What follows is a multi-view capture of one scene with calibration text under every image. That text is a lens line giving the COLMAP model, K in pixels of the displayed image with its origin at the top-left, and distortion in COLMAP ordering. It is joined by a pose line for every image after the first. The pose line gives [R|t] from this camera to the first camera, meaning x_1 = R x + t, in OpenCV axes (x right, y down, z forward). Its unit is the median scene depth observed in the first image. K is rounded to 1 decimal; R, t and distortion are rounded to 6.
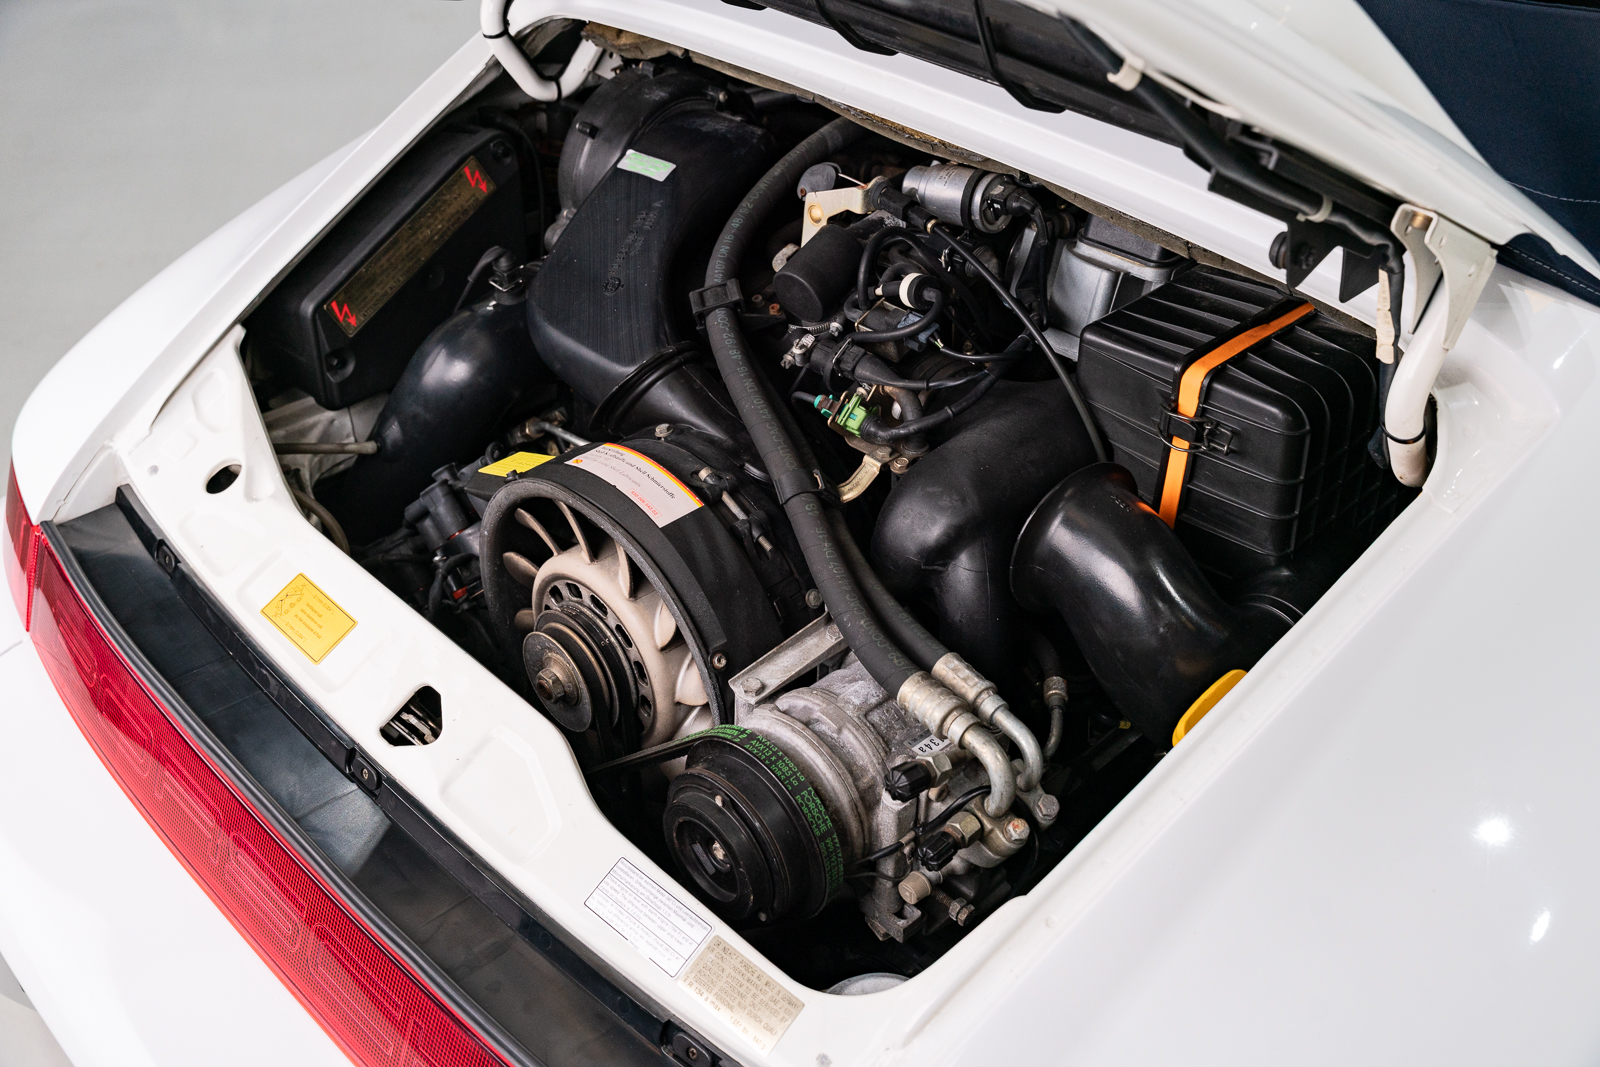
lens RADIAL K [[1537.7, 0, 808.0], [0, 1537.7, 536.4], [0, 0, 1]] dist [0.009019, 0.006596]
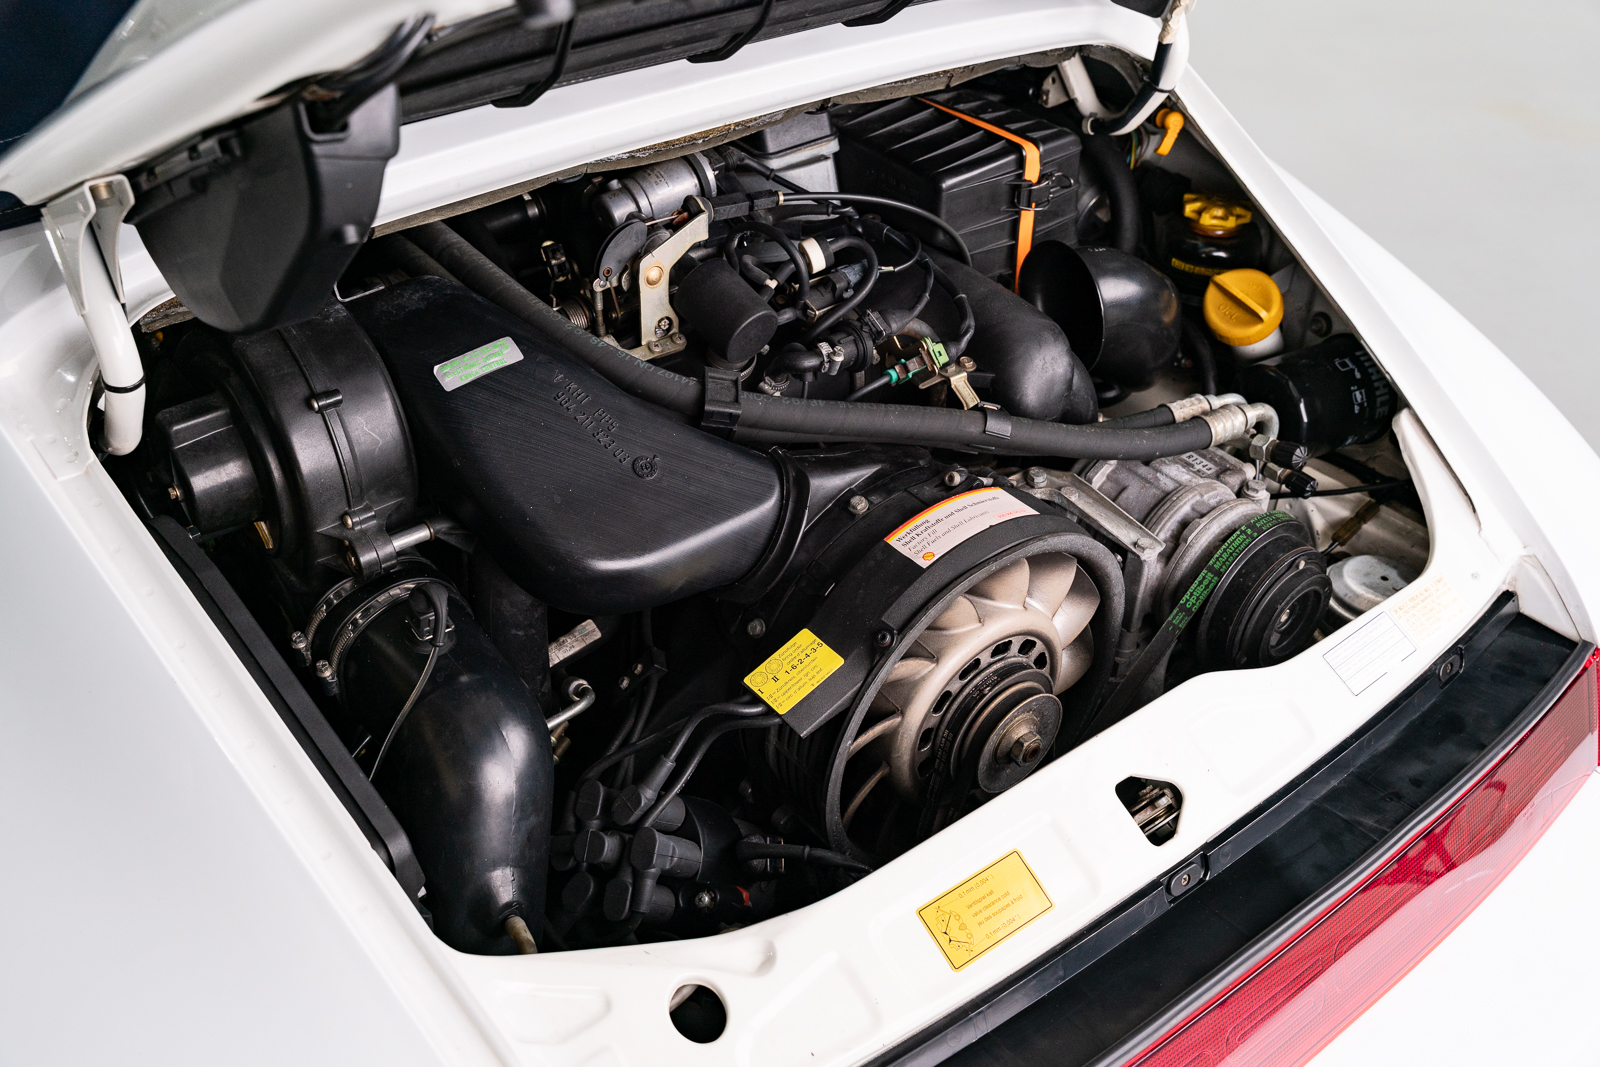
lens RADIAL K [[1600.0, 0, 825.7], [0, 1600.0, 516.4], [0, 0, 1]] dist [0.004646, 0.006570]
pose [[0.088662, -0.590352, 0.802262, -0.924817], [0.554253, 0.698463, 0.452717, -0.541343], [-0.827613, 0.404517, 0.389131, 0.692320]]
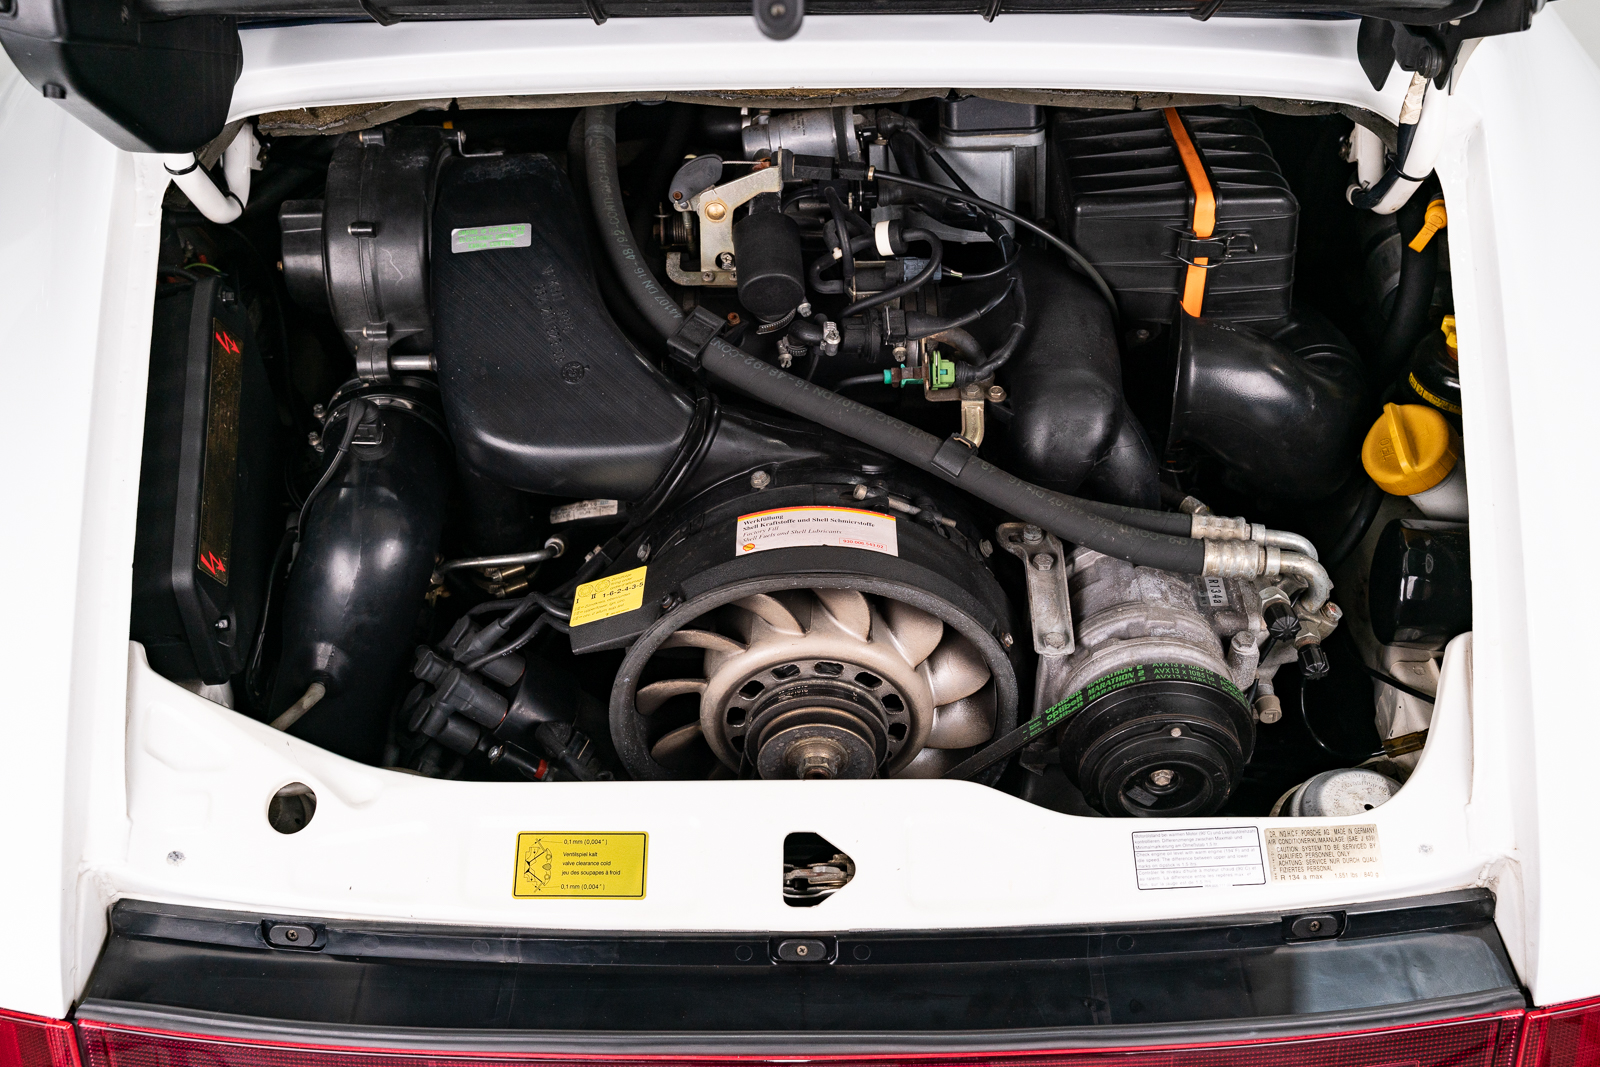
lens RADIAL K [[1600.0, 0, 825.7], [0, 1600.0, 516.4], [0, 0, 1]] dist [0.004646, 0.006570]
pose [[0.697098, -0.481432, 0.531298, -0.636261], [0.436655, 0.872821, 0.217981, -0.261046], [-0.568671, 0.080040, 0.818662, 0.192316]]
